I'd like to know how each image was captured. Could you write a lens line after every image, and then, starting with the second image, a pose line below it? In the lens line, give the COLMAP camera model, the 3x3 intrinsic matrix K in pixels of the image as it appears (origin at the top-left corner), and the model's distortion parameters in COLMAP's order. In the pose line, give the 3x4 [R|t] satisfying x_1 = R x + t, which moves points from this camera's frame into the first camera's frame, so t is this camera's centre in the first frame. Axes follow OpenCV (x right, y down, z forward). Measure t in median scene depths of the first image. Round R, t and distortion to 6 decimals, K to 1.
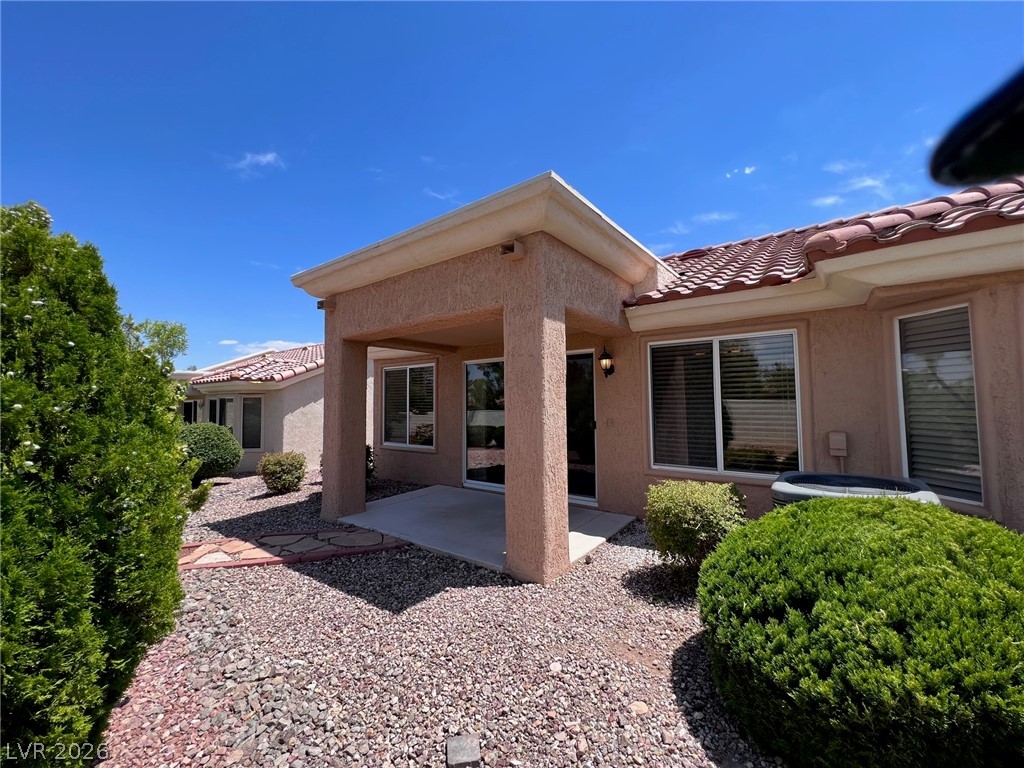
lens RADIAL K [[422.2, 0, 512.0], [0, 422.2, 384.0], [0, 0, 1]] dist [0.014981, -0.000080]
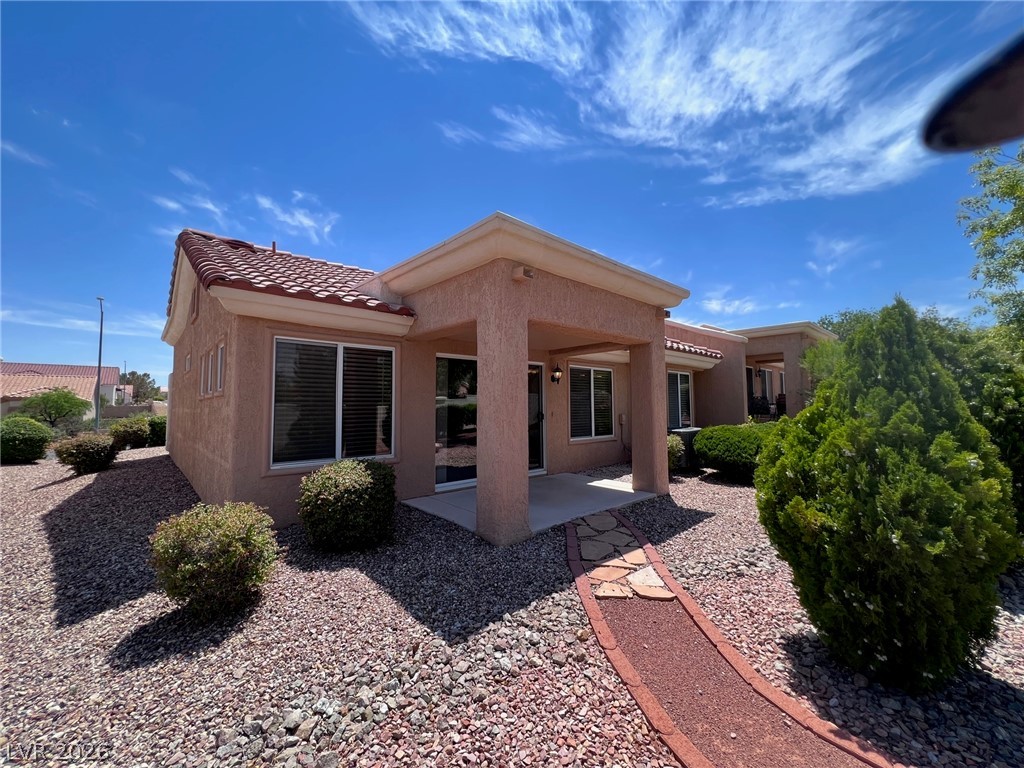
lens RADIAL K [[418.7, 0, 512.0], [0, 418.7, 384.0], [0, 0, 1]] dist [-0.002250, -0.000162]
pose [[0.155710, 0.060322, 0.985959, -1.178625], [-0.045886, 0.997498, -0.053781, 0.066865], [-0.986736, -0.036867, 0.158088, 0.857597]]
